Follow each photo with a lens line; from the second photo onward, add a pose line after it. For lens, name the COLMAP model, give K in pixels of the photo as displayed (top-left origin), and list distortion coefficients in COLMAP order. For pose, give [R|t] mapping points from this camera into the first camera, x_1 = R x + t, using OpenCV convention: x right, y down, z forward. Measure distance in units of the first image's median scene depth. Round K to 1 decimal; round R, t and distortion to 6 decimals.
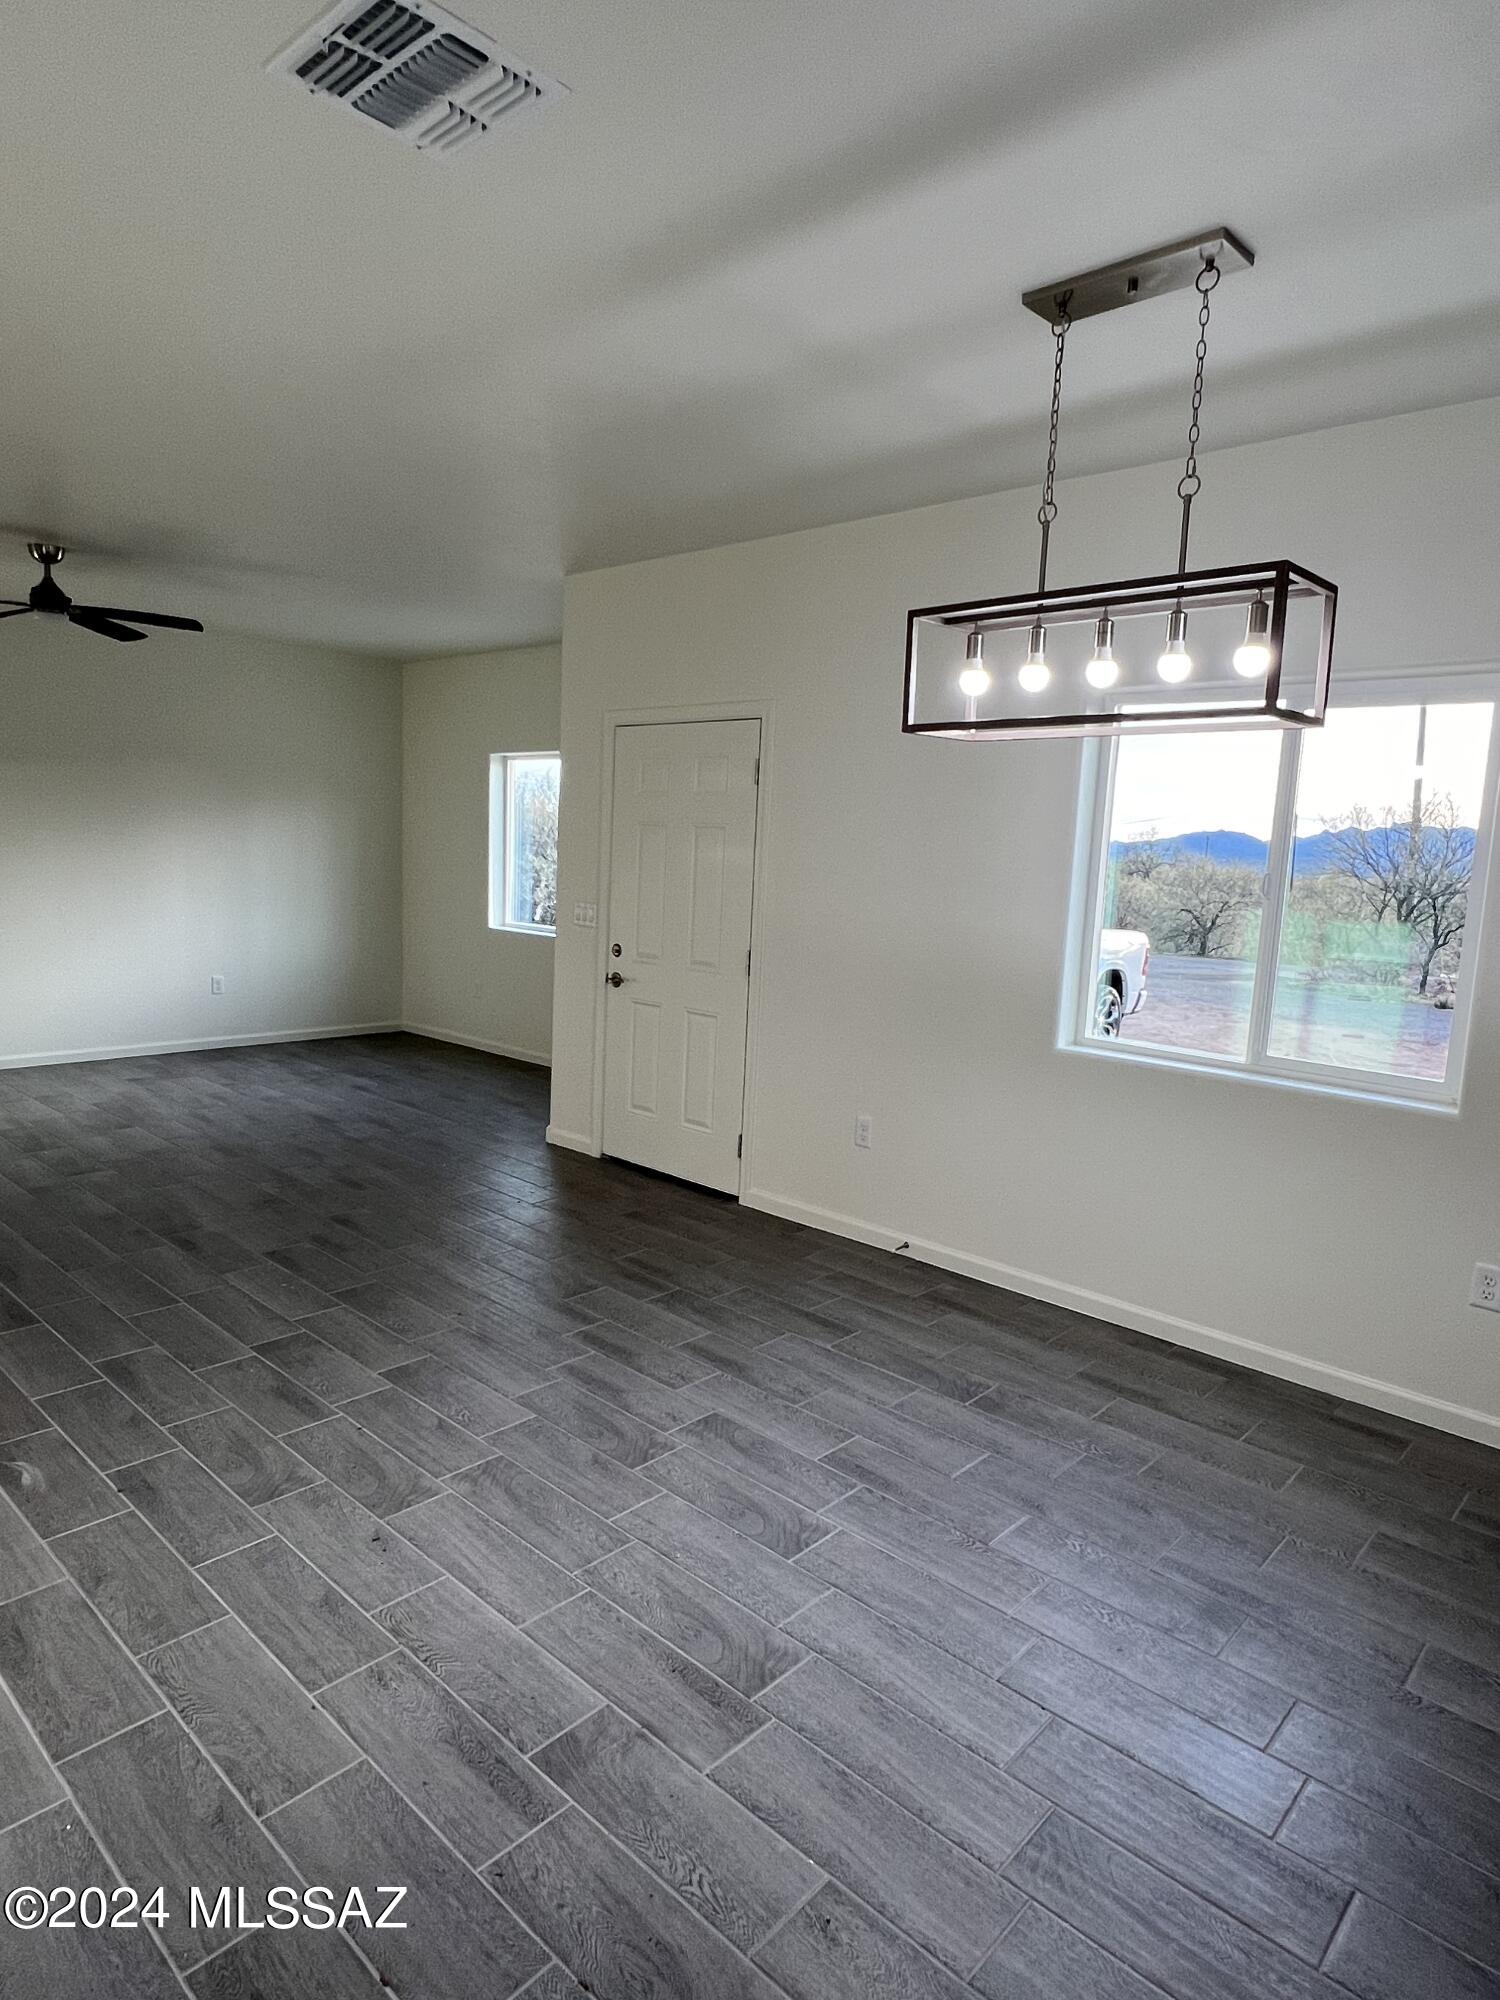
lens RADIAL K [[1181.4, 0, 743.6], [0, 1181.4, 994.7], [0, 0, 1]] dist [0.001614, -0.000518]
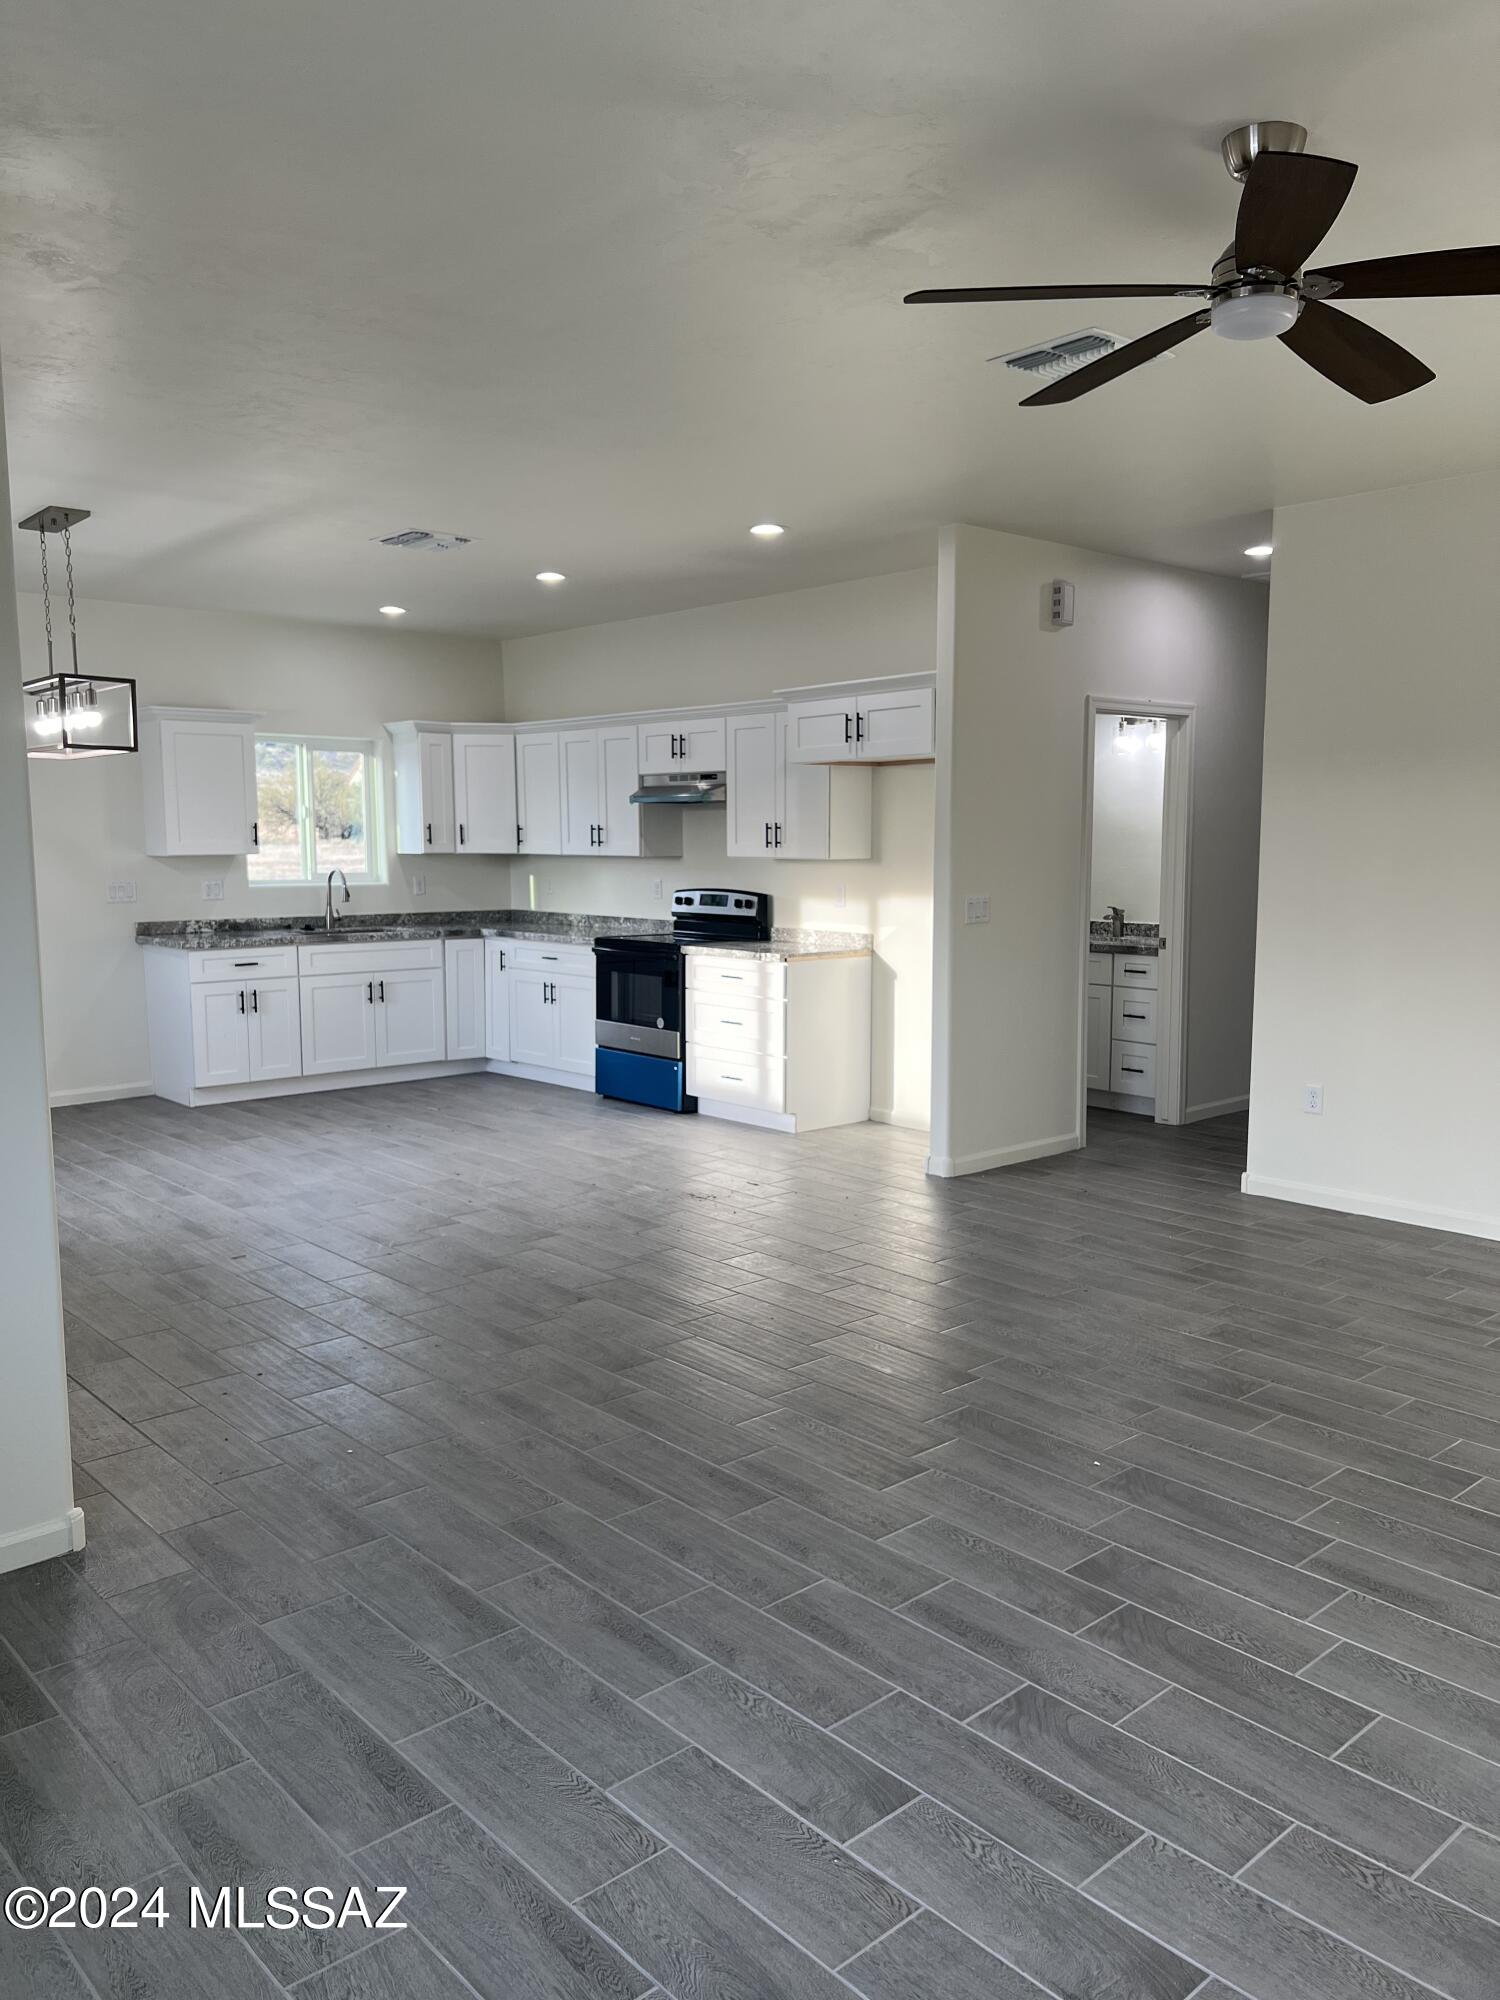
lens RADIAL K [[1495.8, 0, 764.4], [0, 1495.8, 1008.0], [0, 0, 1]] dist [0.092546, -0.120832]
pose [[-0.995627, -0.051566, 0.077894, -0.843550], [-0.031473, 0.970256, 0.240028, -0.375996], [-0.087954, 0.236527, -0.967636, 2.796672]]
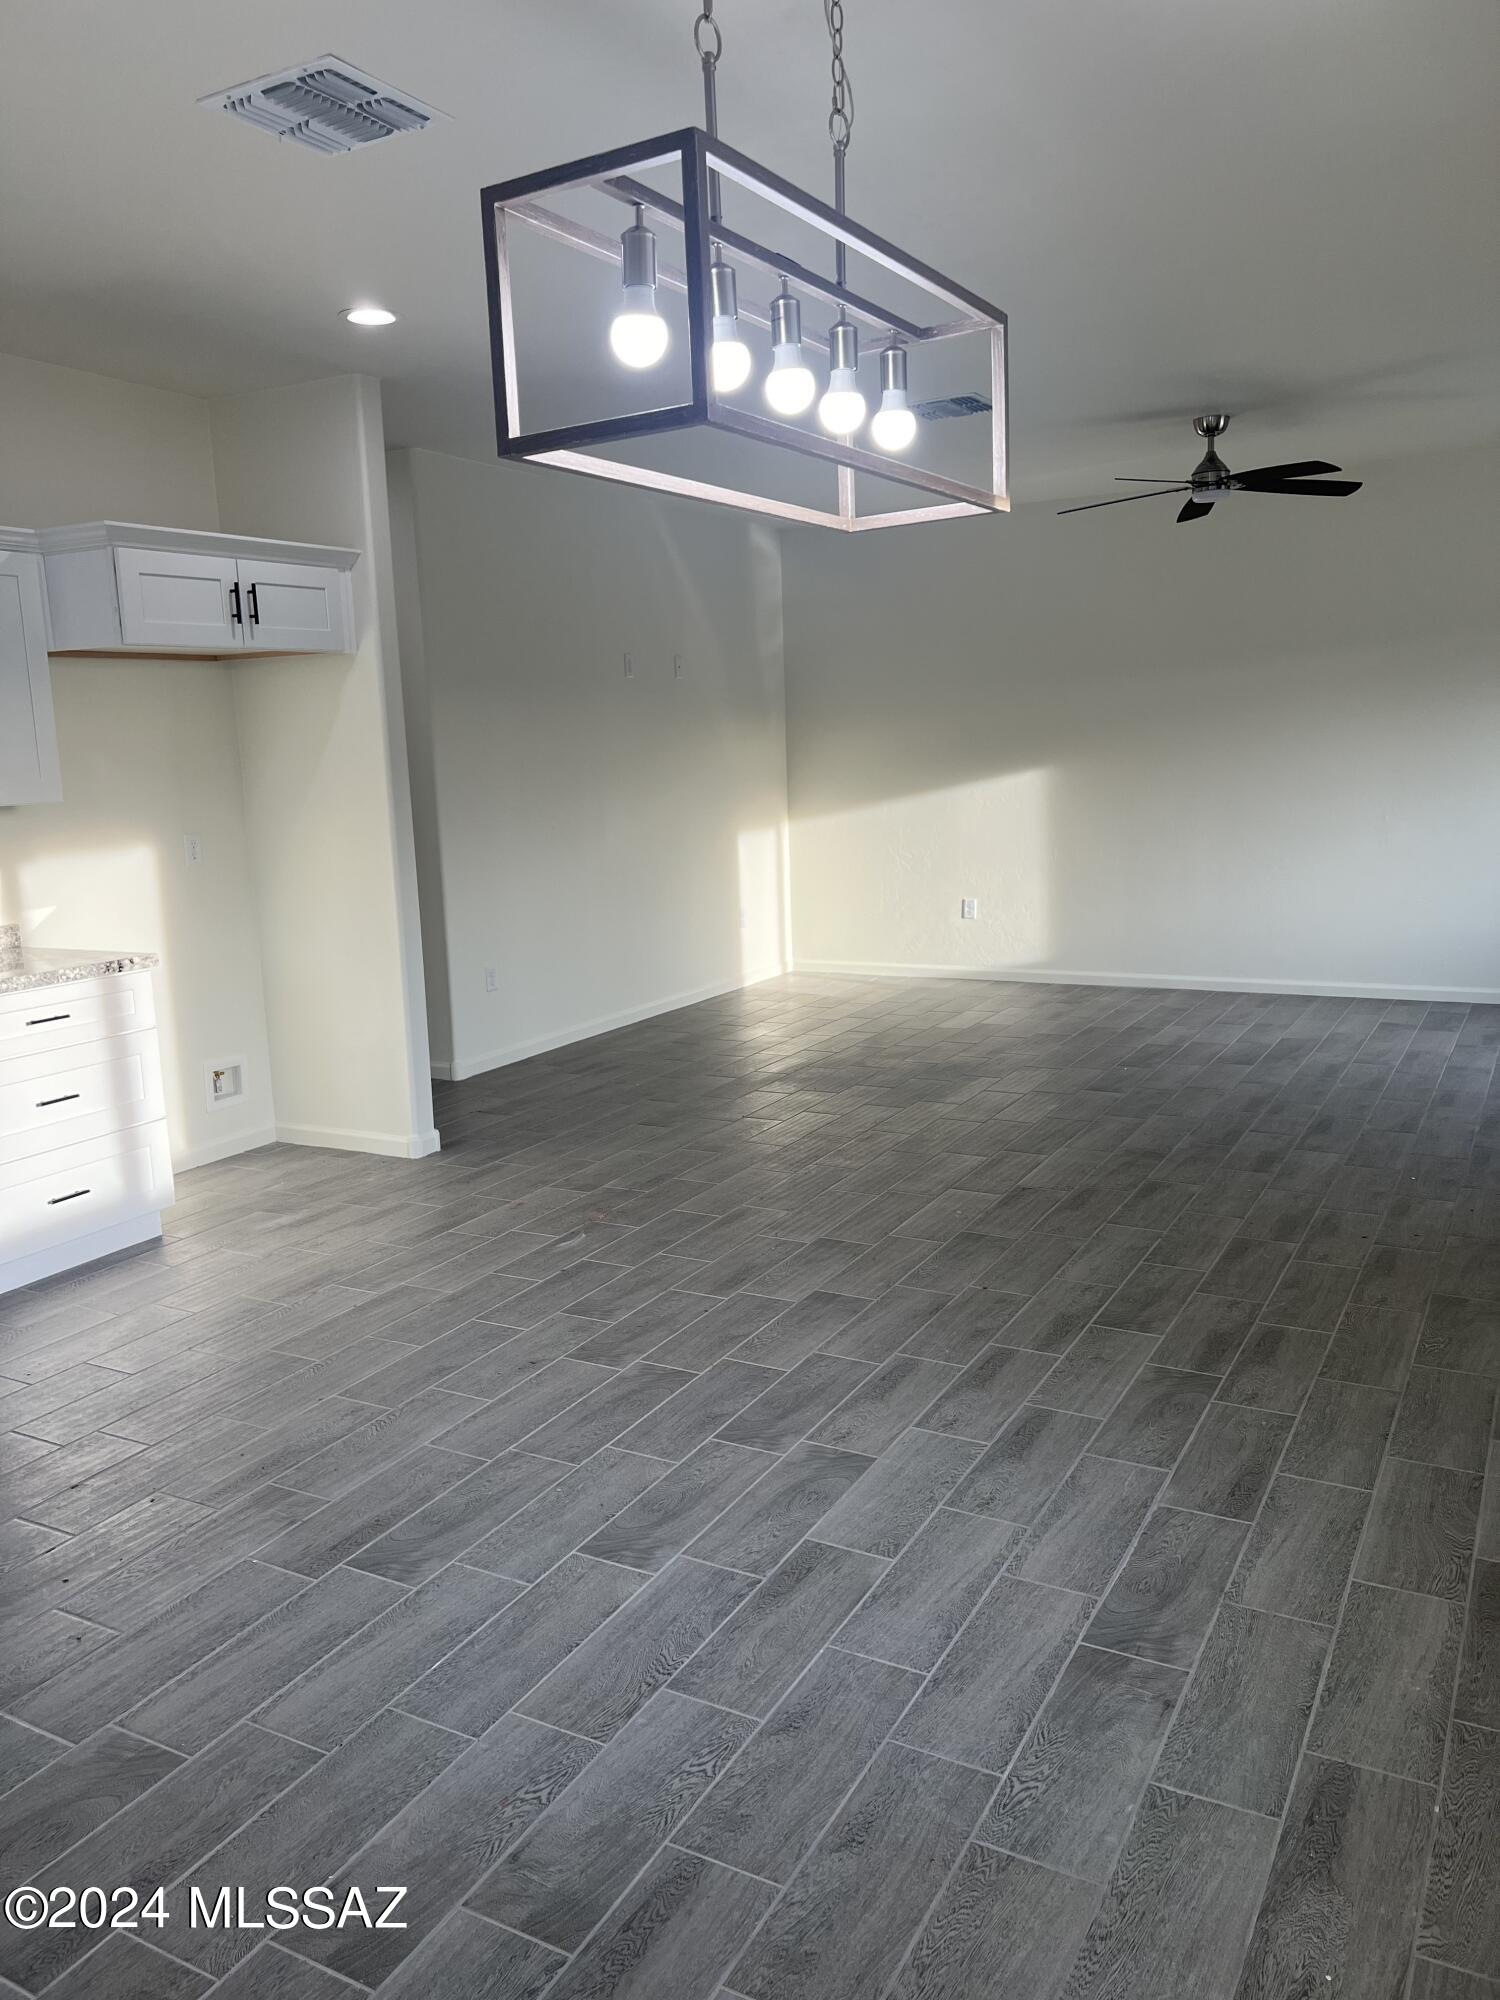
lens RADIAL K [[1483.5, 0, 742.4], [0, 1483.5, 1012.3], [0, 0, 1]] dist [0.081653, -0.117490]
pose [[0.236553, 0.122808, -0.963826, 0.889221], [-0.076306, 0.991264, 0.107576, -0.035495], [0.968618, 0.048099, 0.243857, 0.682931]]
